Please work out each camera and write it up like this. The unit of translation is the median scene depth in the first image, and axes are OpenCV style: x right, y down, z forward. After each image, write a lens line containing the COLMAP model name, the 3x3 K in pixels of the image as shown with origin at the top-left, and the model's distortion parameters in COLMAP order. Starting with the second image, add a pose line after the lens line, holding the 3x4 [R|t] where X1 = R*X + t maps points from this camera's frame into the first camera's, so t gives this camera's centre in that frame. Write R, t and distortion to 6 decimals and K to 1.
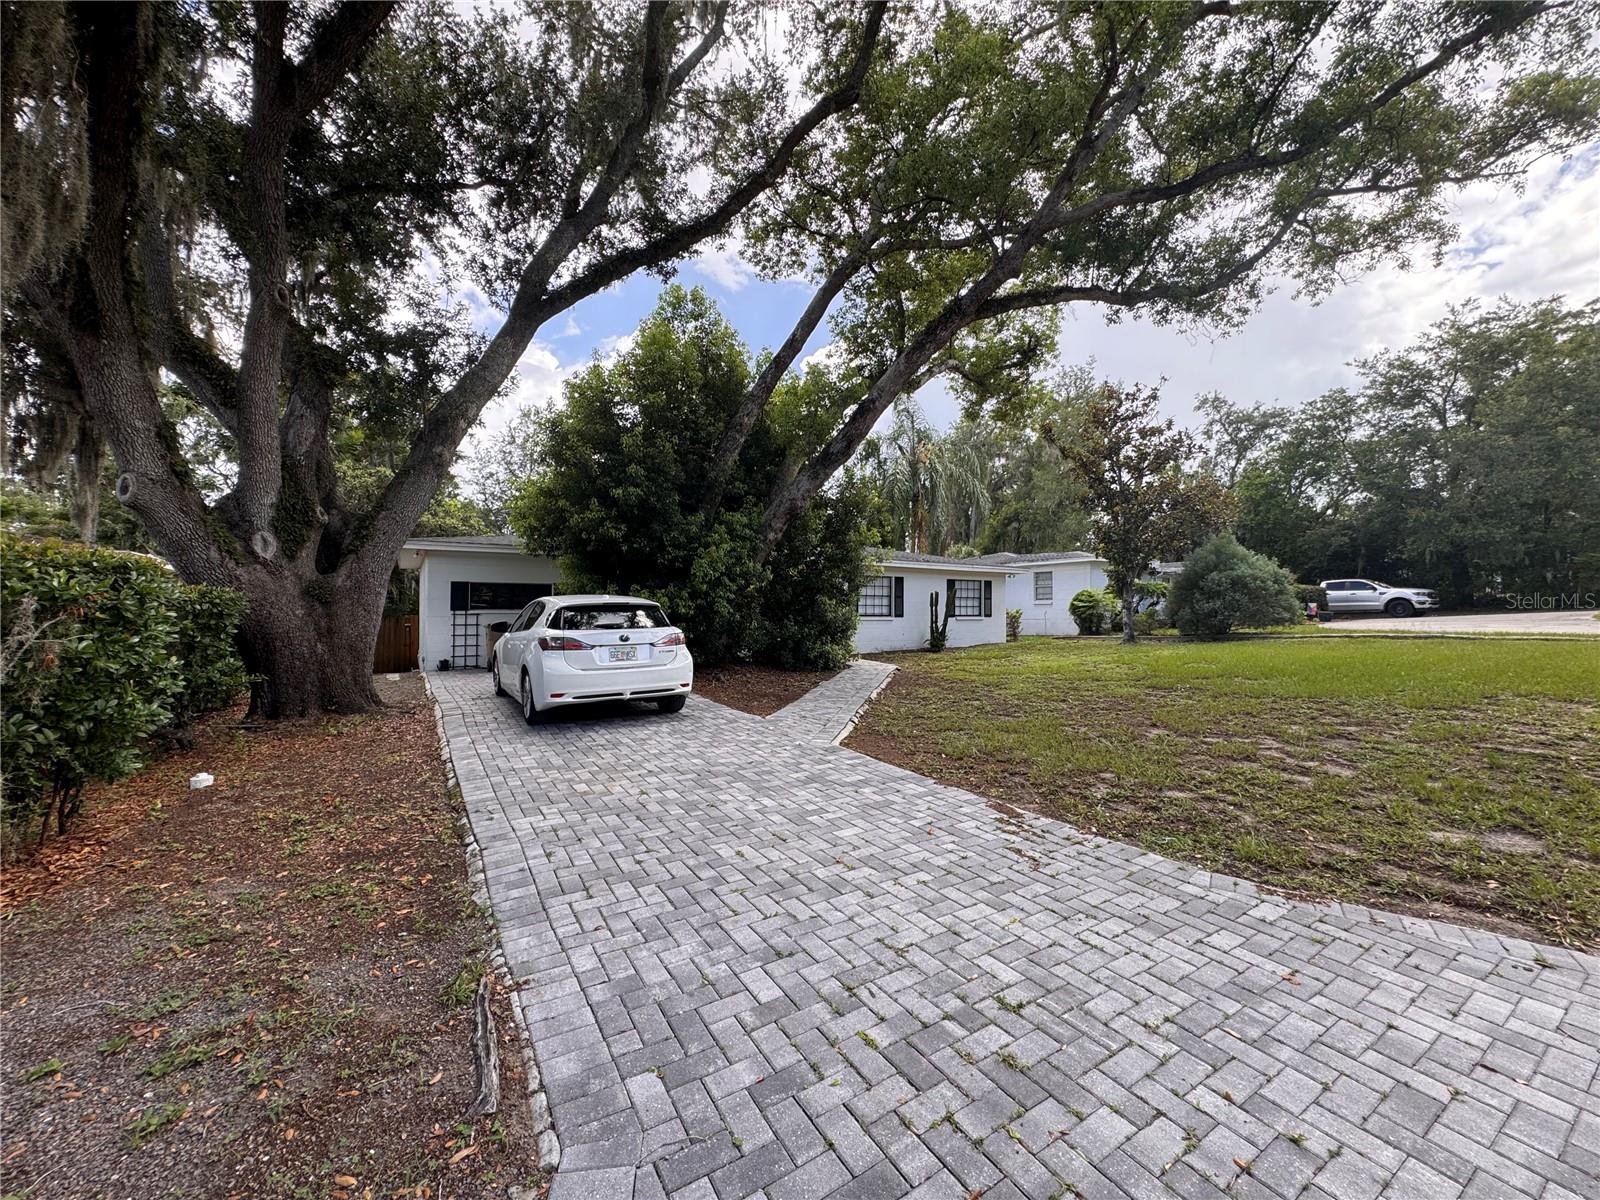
lens RADIAL K [[628.9, 0, 798.2], [0, 628.9, 598.7], [0, 0, 1]] dist [0.001857, 0.000346]
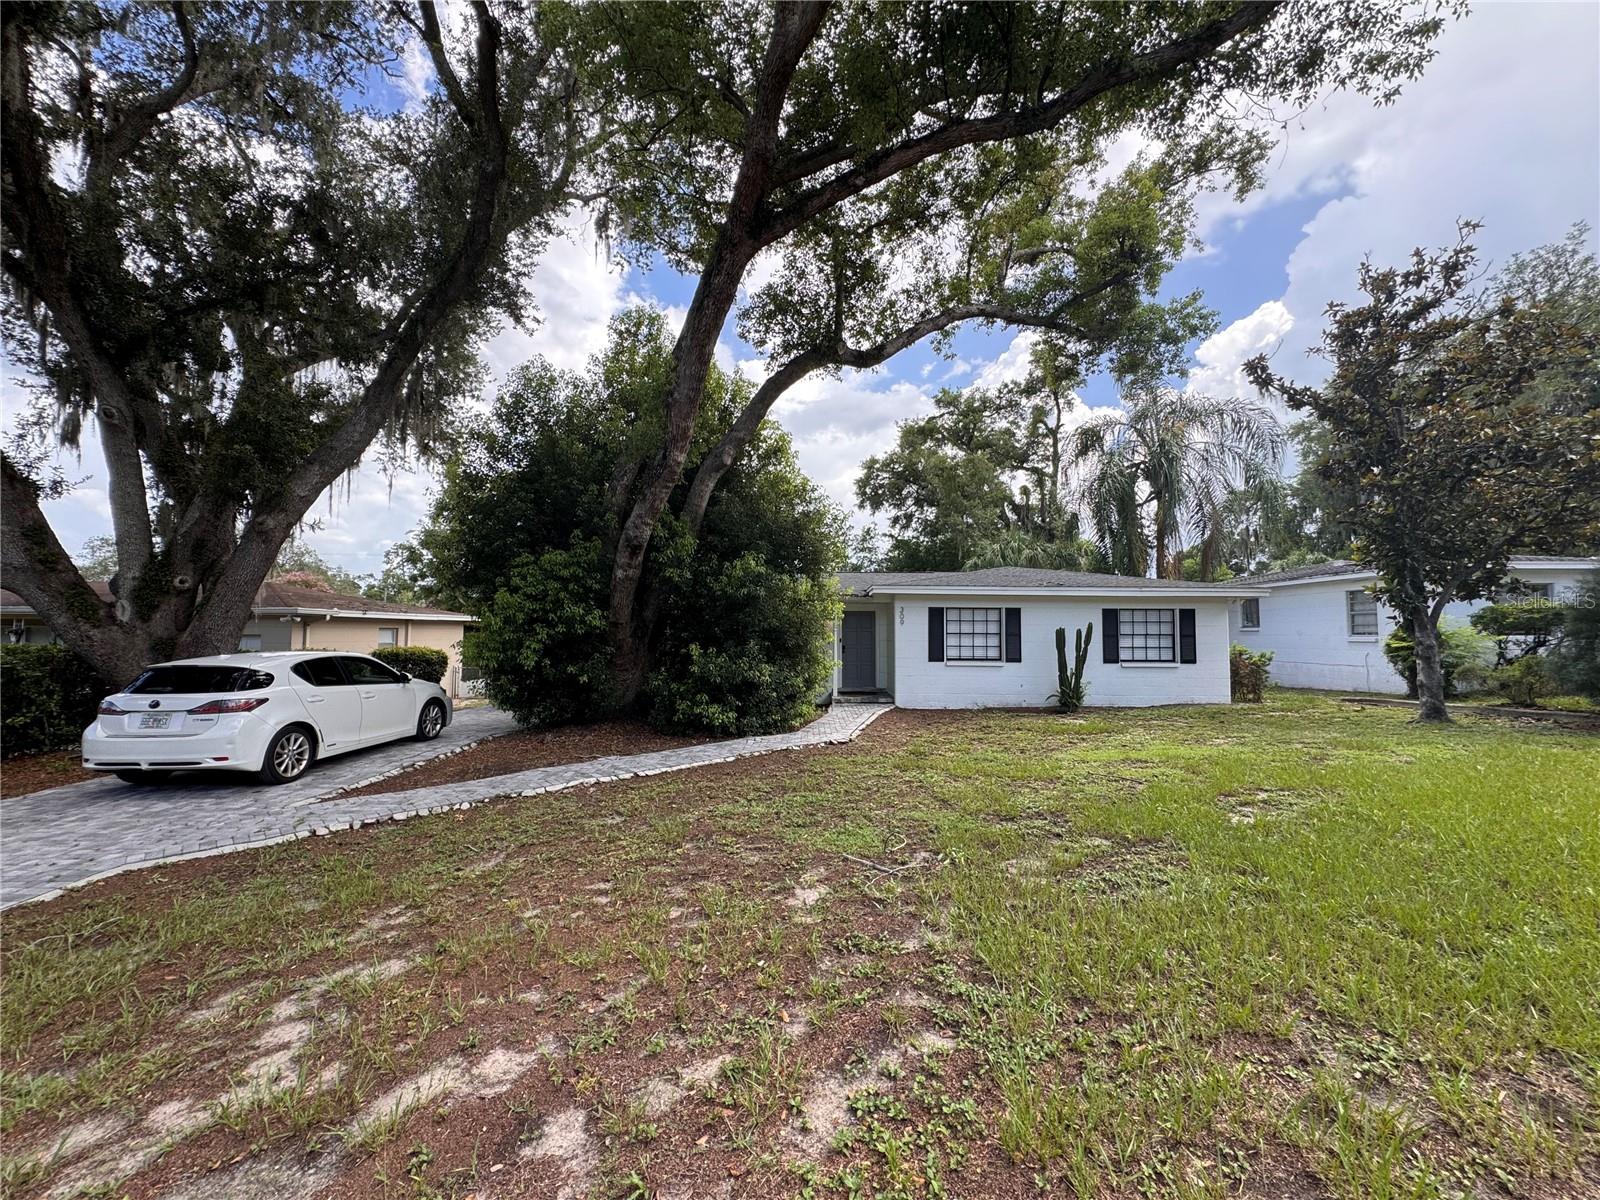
lens RADIAL K [[628.9, 0, 798.2], [0, 628.9, 598.7], [0, 0, 1]] dist [0.001857, 0.000346]
pose [[0.845085, -0.030196, -0.533779, 0.339722], [0.008293, 0.999024, -0.043385, -0.015033], [0.534568, 0.032237, 0.844510, 0.231644]]
